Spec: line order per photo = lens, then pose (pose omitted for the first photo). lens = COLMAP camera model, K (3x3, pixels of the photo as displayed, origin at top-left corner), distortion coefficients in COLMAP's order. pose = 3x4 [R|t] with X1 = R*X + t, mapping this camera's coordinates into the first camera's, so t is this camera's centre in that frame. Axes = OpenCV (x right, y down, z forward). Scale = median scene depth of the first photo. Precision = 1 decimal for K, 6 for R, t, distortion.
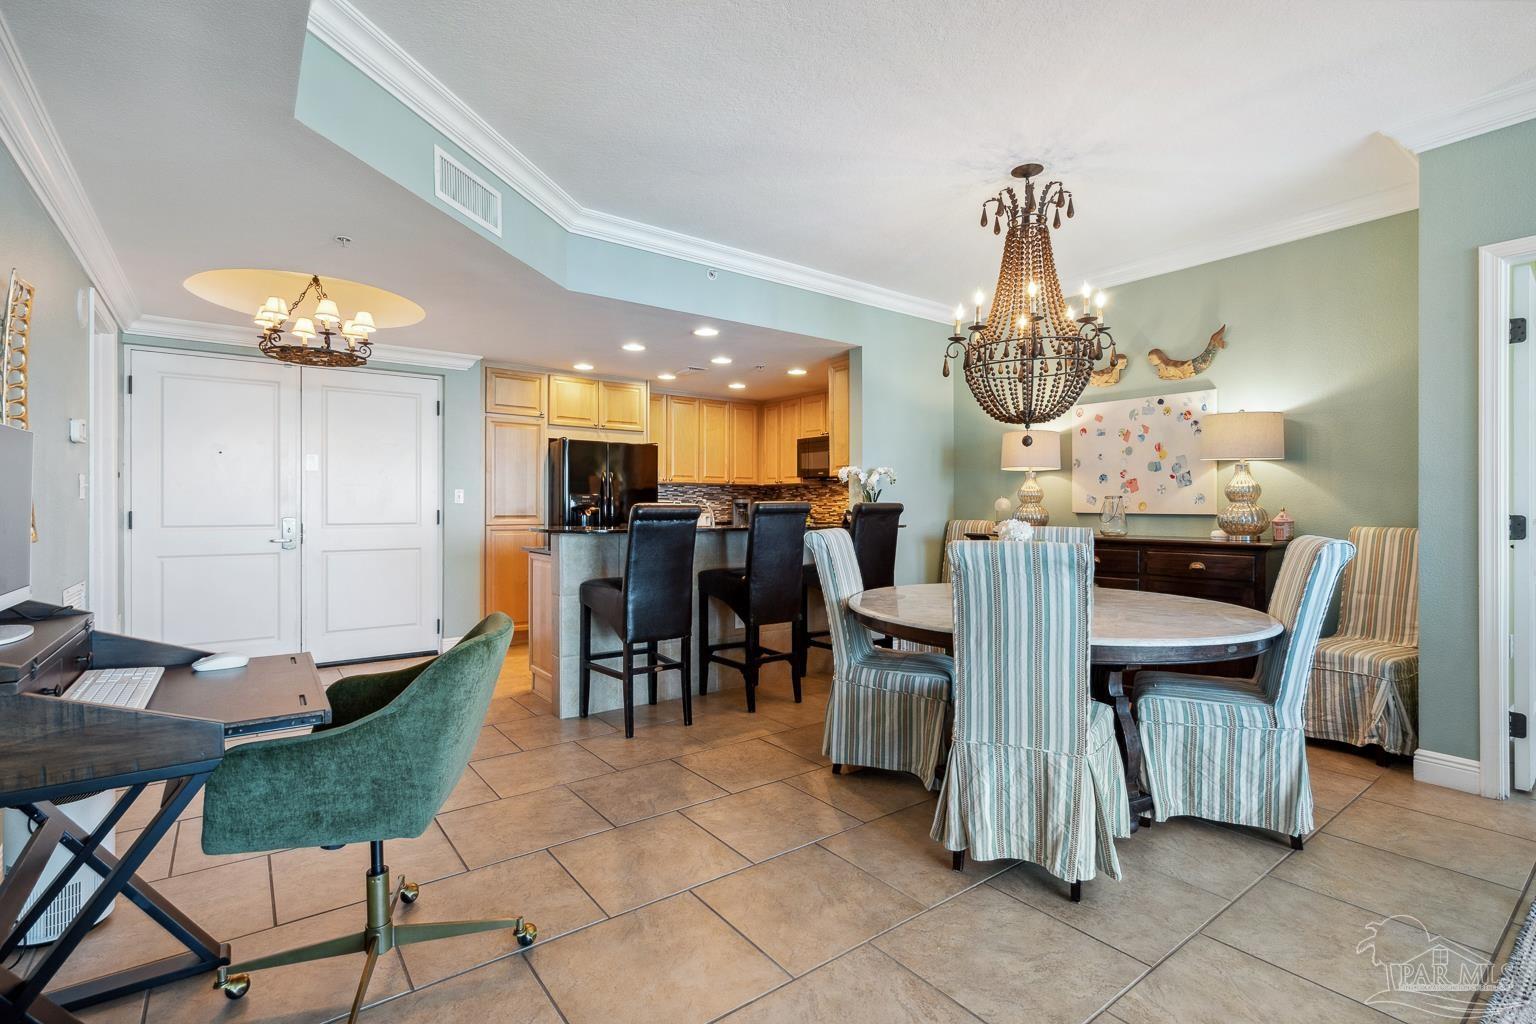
lens RADIAL K [[707.5, 0, 761.0], [0, 707.5, 509.7], [0, 0, 1]] dist [-0.005615, 0.001741]
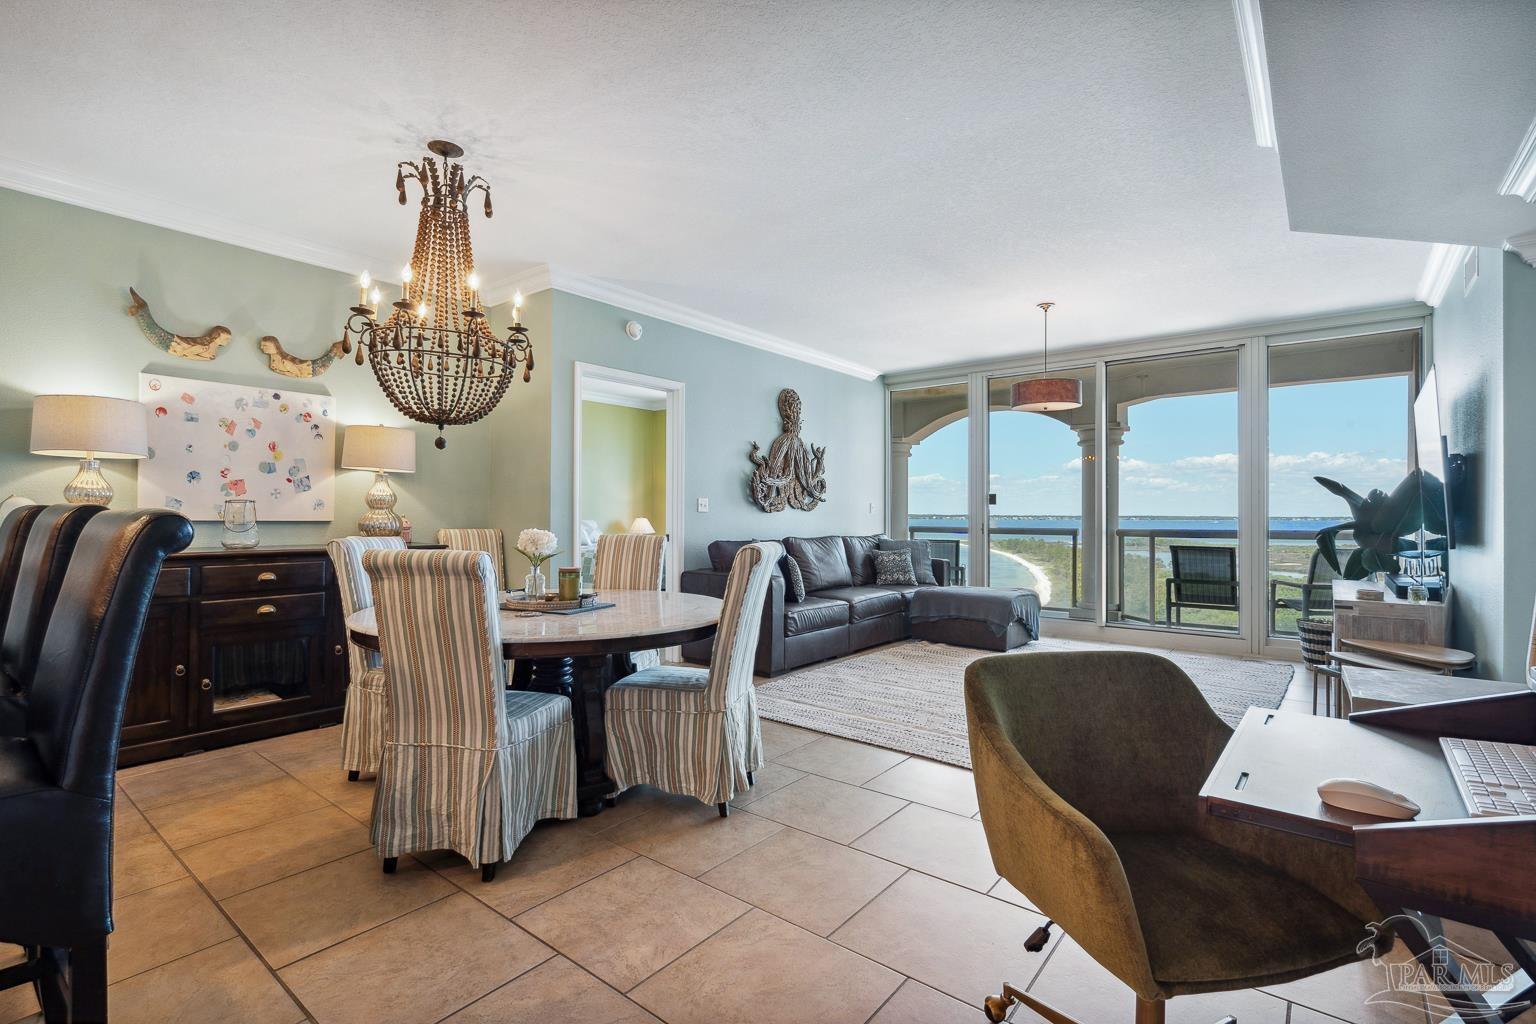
lens RADIAL K [[707.5, 0, 761.0], [0, 707.5, 509.7], [0, 0, 1]] dist [-0.005615, 0.001741]
pose [[-0.244444, 0.004051, 0.969655, -0.479590], [-0.003451, 0.999981, -0.005048, -0.006132], [-0.969657, -0.004581, -0.244426, 0.646499]]
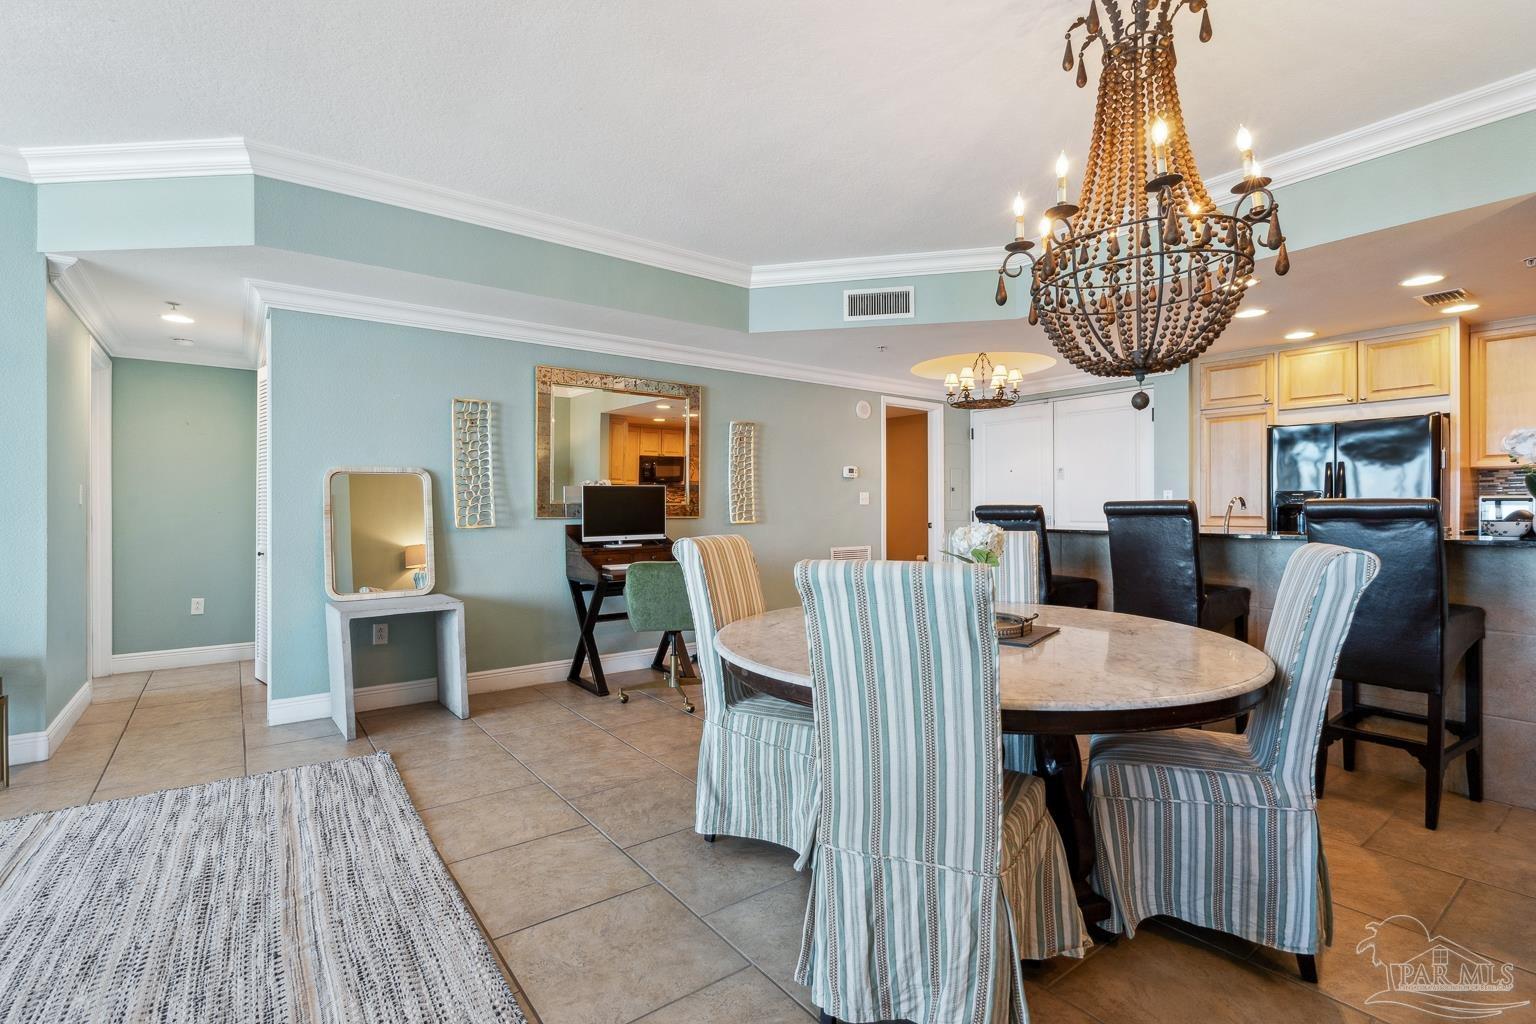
lens RADIAL K [[710.8, 0, 762.0], [0, 710.8, 507.8], [0, 0, 1]] dist [-0.005856, 0.001564]
pose [[0.002373, -0.001450, -0.999996, 0.789752], [-0.000593, 0.999999, -0.001451, -0.001641], [0.999997, 0.000597, 0.002372, 0.522329]]
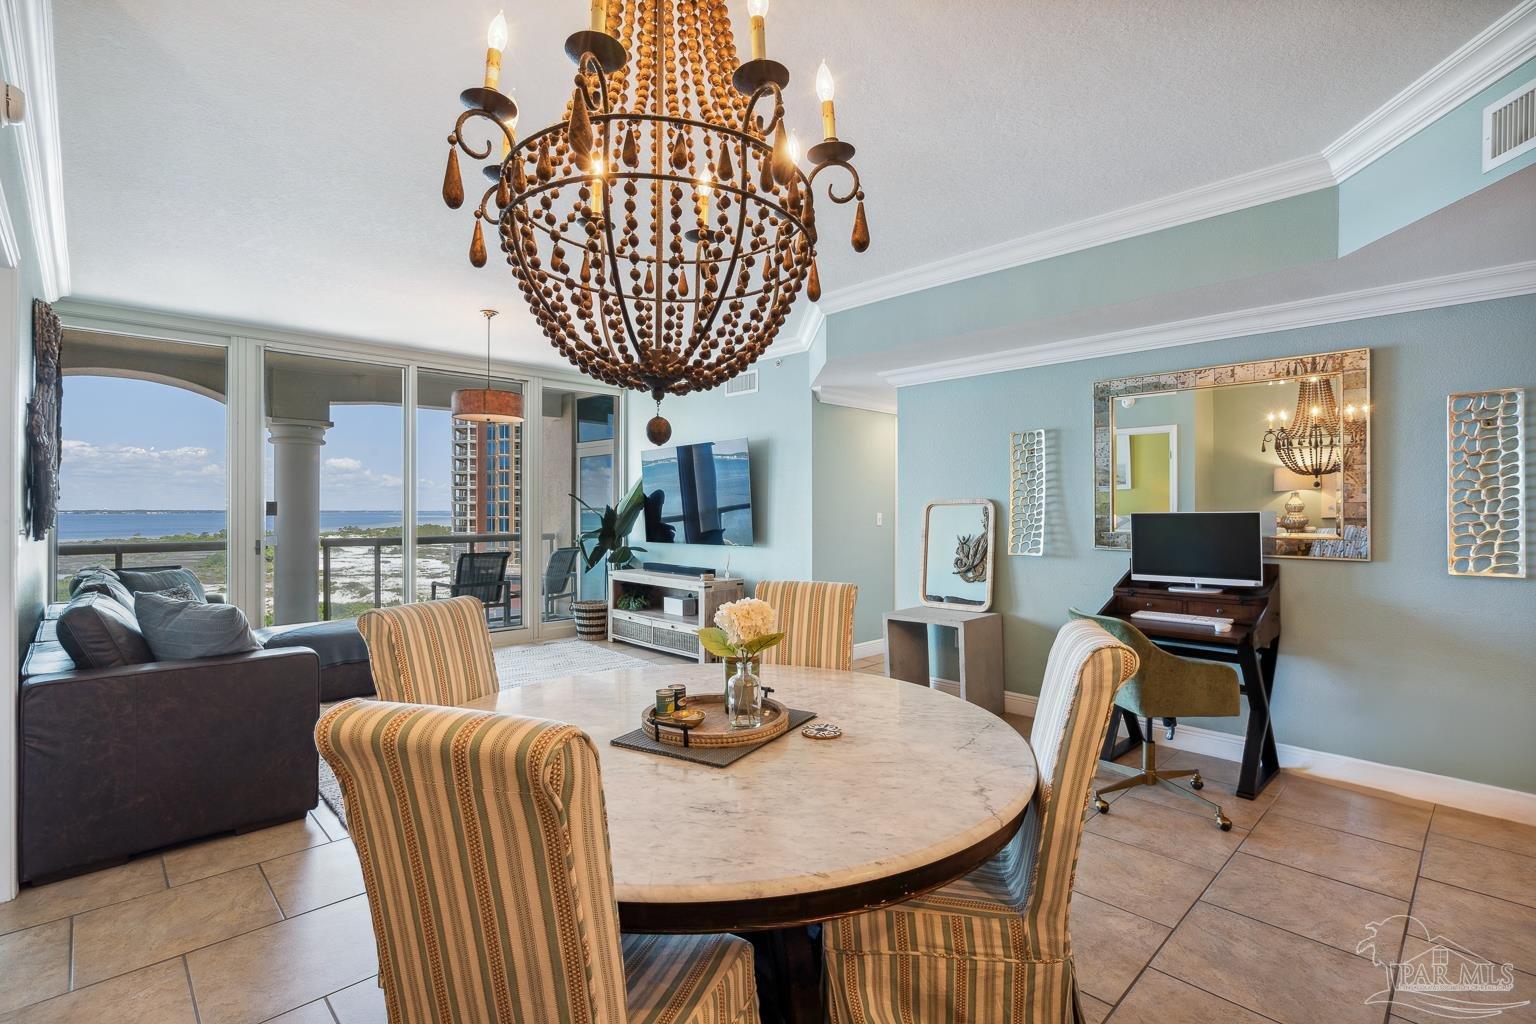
lens RADIAL K [[707.5, 0, 761.0], [0, 707.5, 509.7], [0, 0, 1]] dist [-0.005615, 0.001741]
pose [[-0.992506, -0.001490, -0.122189, 0.289665], [-0.001624, 0.999998, 0.001001, -0.041970], [0.122187, 0.001192, -0.992506, 1.099417]]
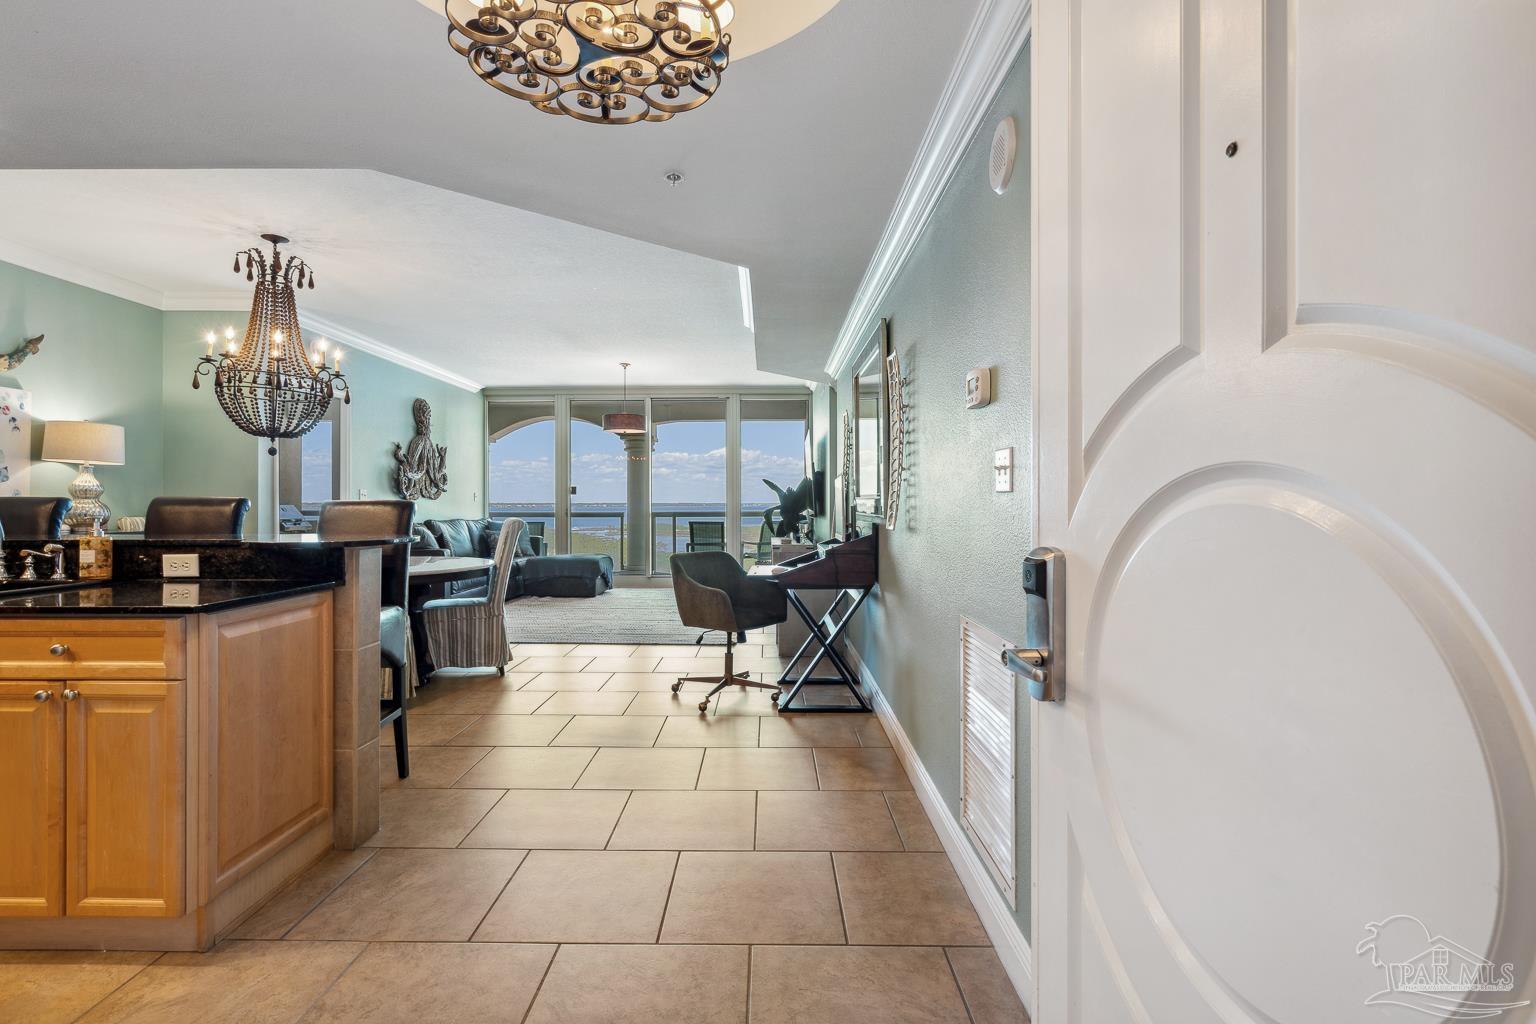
lens RADIAL K [[719.7, 0, 756.6], [0, 719.7, 501.9], [0, 0, 1]] dist [-0.000677, 0.000799]
pose [[-0.790605, -0.000327, 0.612326, -0.861643], [-0.000306, 1.000000, 0.000140, -0.005736], [-0.612326, -0.000076, -0.790606, 1.170070]]
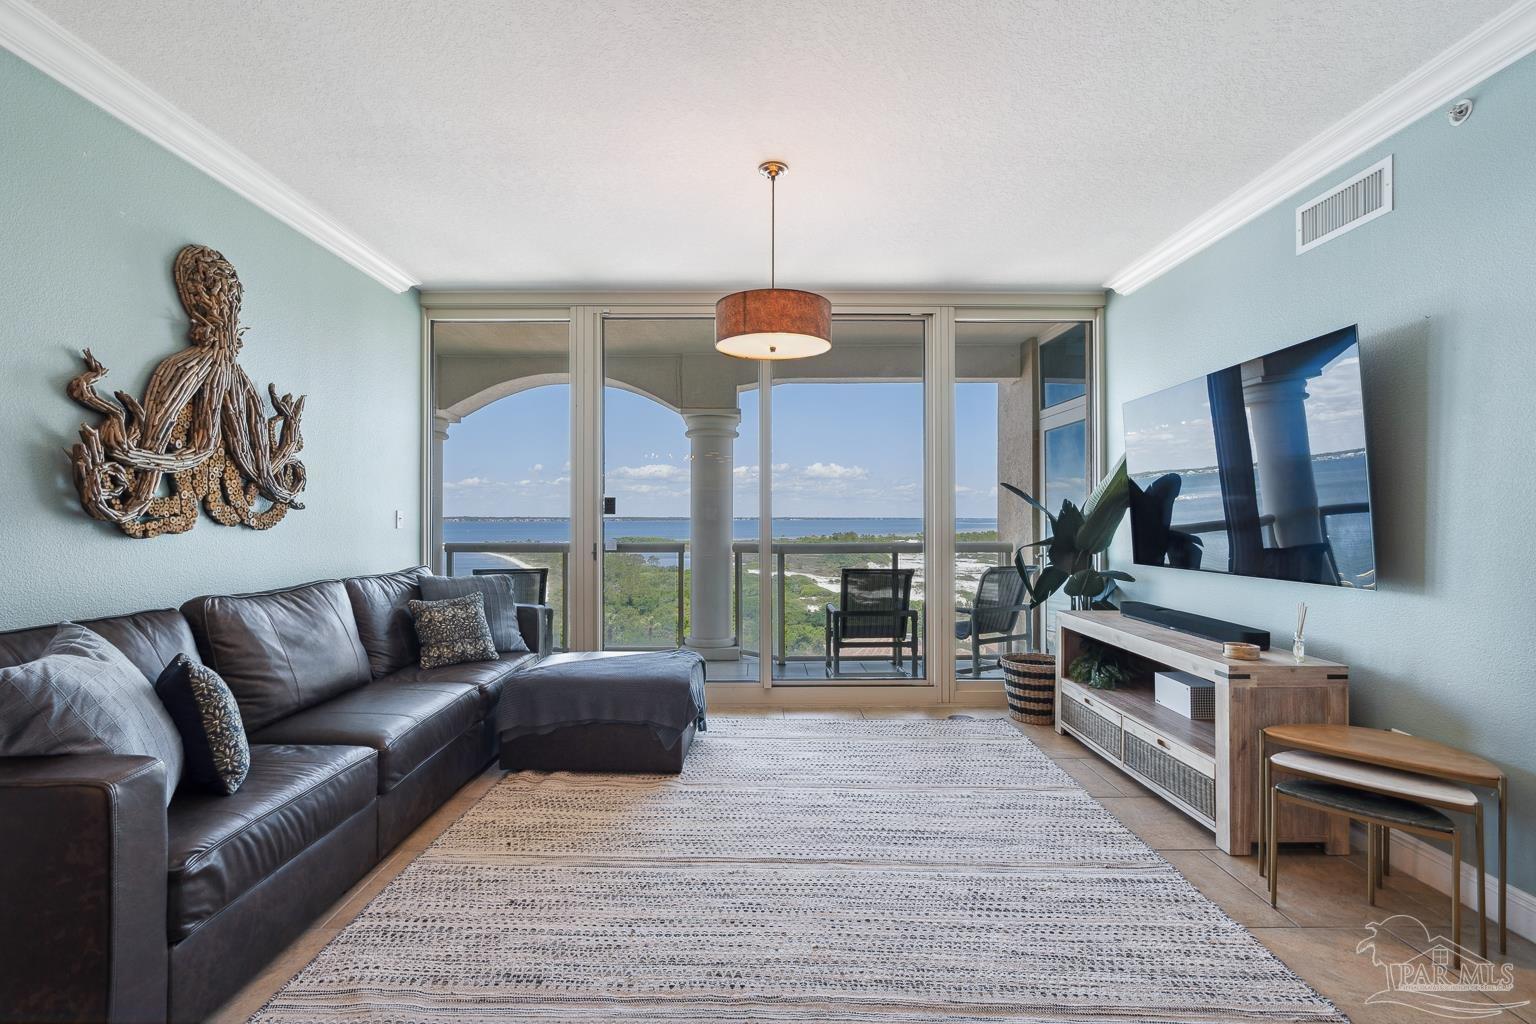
lens RADIAL K [[703.0, 0, 762.3], [0, 703.0, 511.0], [0, 0, 1]] dist [-0.004821, 0.001539]
pose [[-0.804520, 0.003755, 0.593914, 0.193177], [-0.000597, 0.999974, -0.007132, -0.025732], [-0.593926, -0.006092, -0.804497, 0.428645]]
